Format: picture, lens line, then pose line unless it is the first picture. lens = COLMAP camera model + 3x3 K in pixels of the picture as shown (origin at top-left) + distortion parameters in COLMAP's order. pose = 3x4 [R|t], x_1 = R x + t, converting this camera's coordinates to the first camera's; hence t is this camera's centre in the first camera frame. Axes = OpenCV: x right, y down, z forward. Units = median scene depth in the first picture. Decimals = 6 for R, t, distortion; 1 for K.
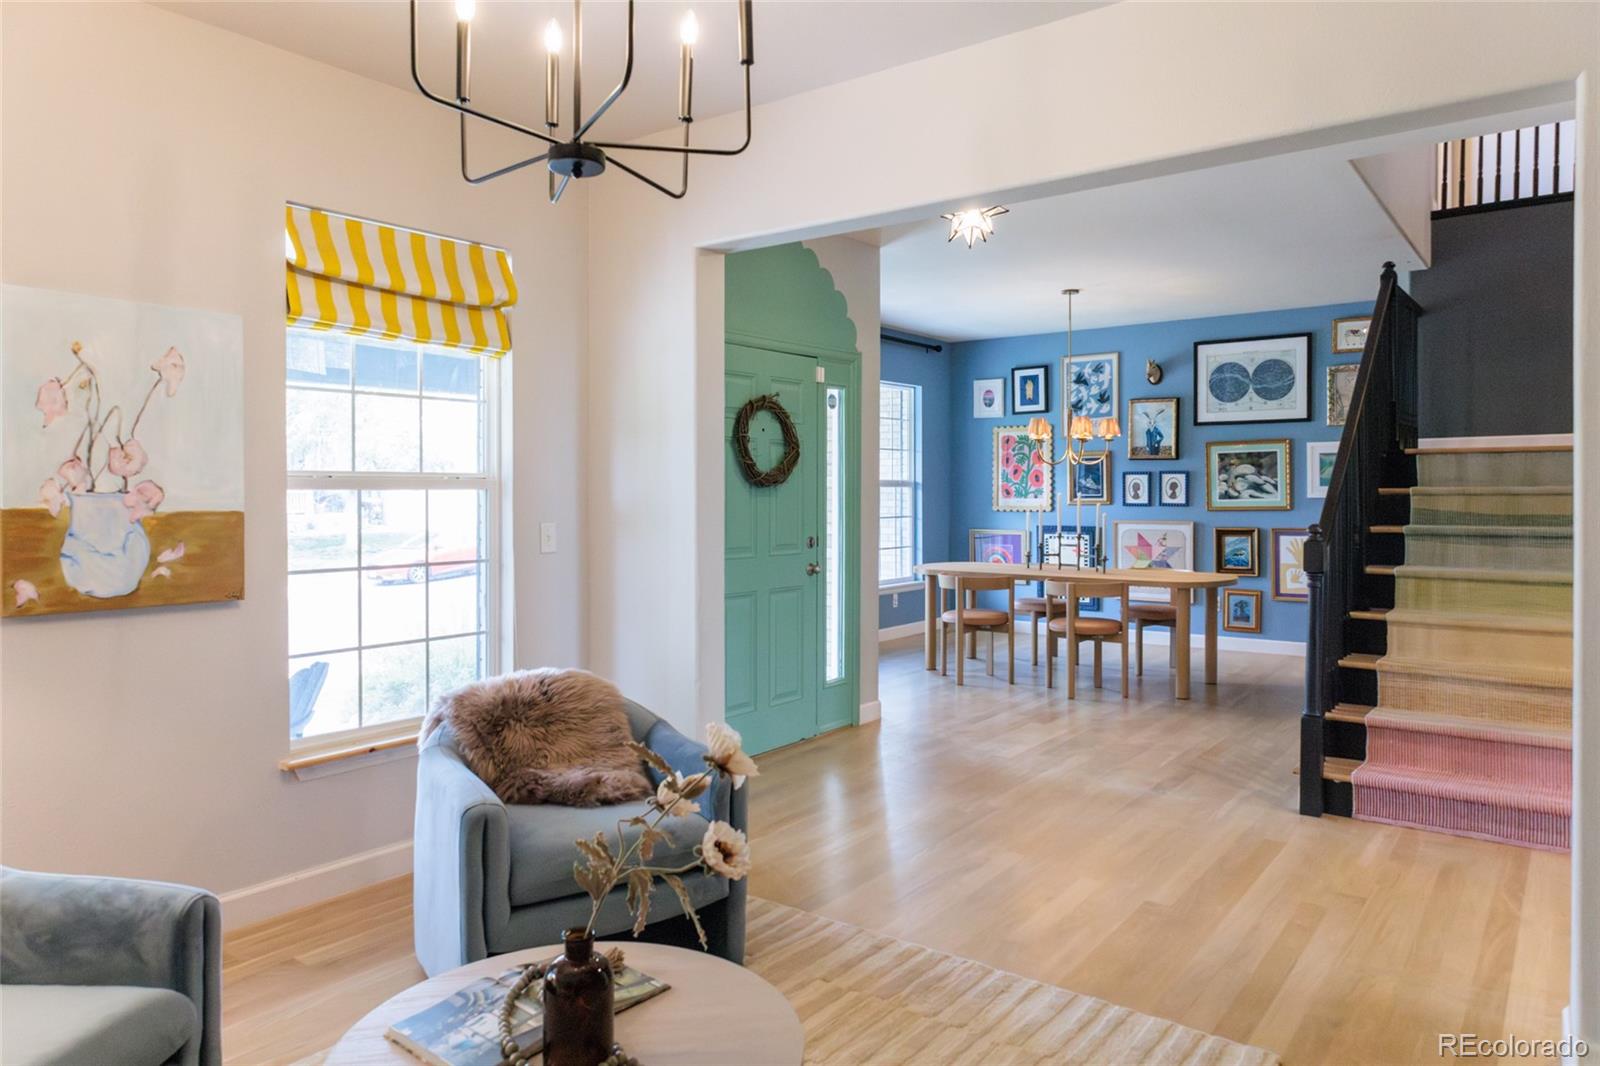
lens RADIAL K [[1058.6, 0, 800.0], [0, 1058.6, 533.0], [0, 0, 1]] dist [0.008334, 0.001176]
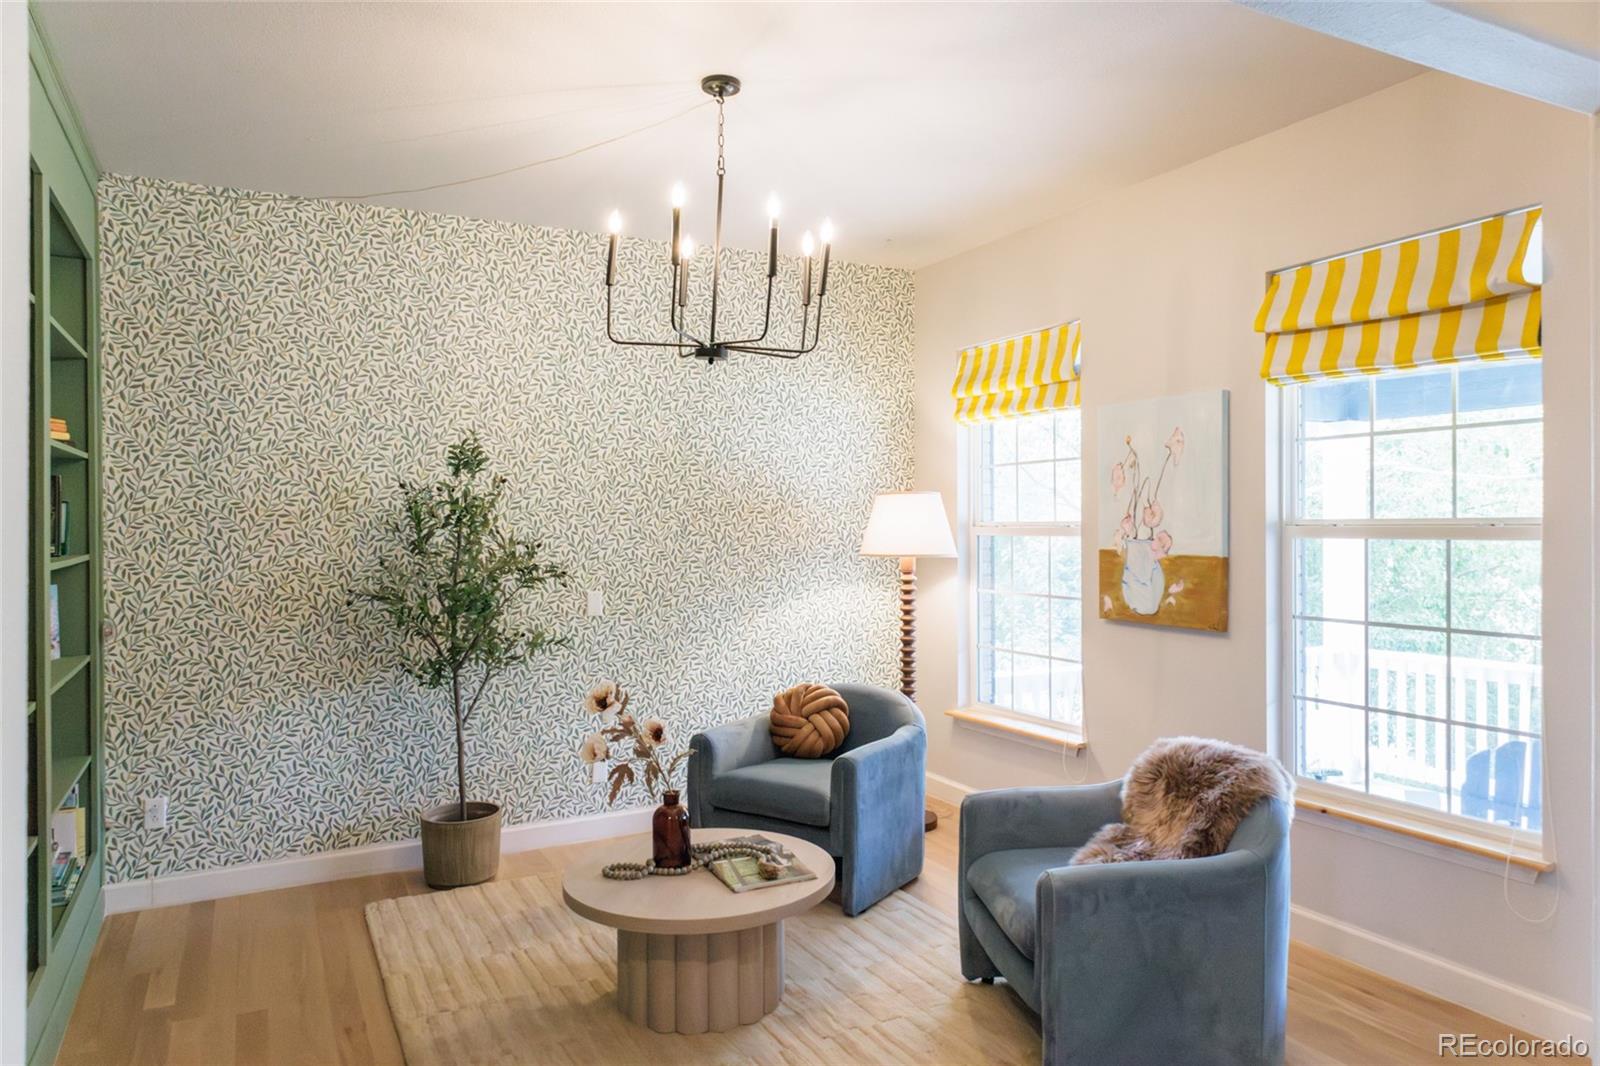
lens RADIAL K [[1058.6, 0, 800.0], [0, 1058.6, 533.0], [0, 0, 1]] dist [0.008334, 0.001176]
pose [[-0.425519, 0.009126, -0.904903, 0.660588], [-0.029906, 0.999261, 0.024141, -0.054795], [0.904455, 0.037334, -0.424932, 0.969501]]
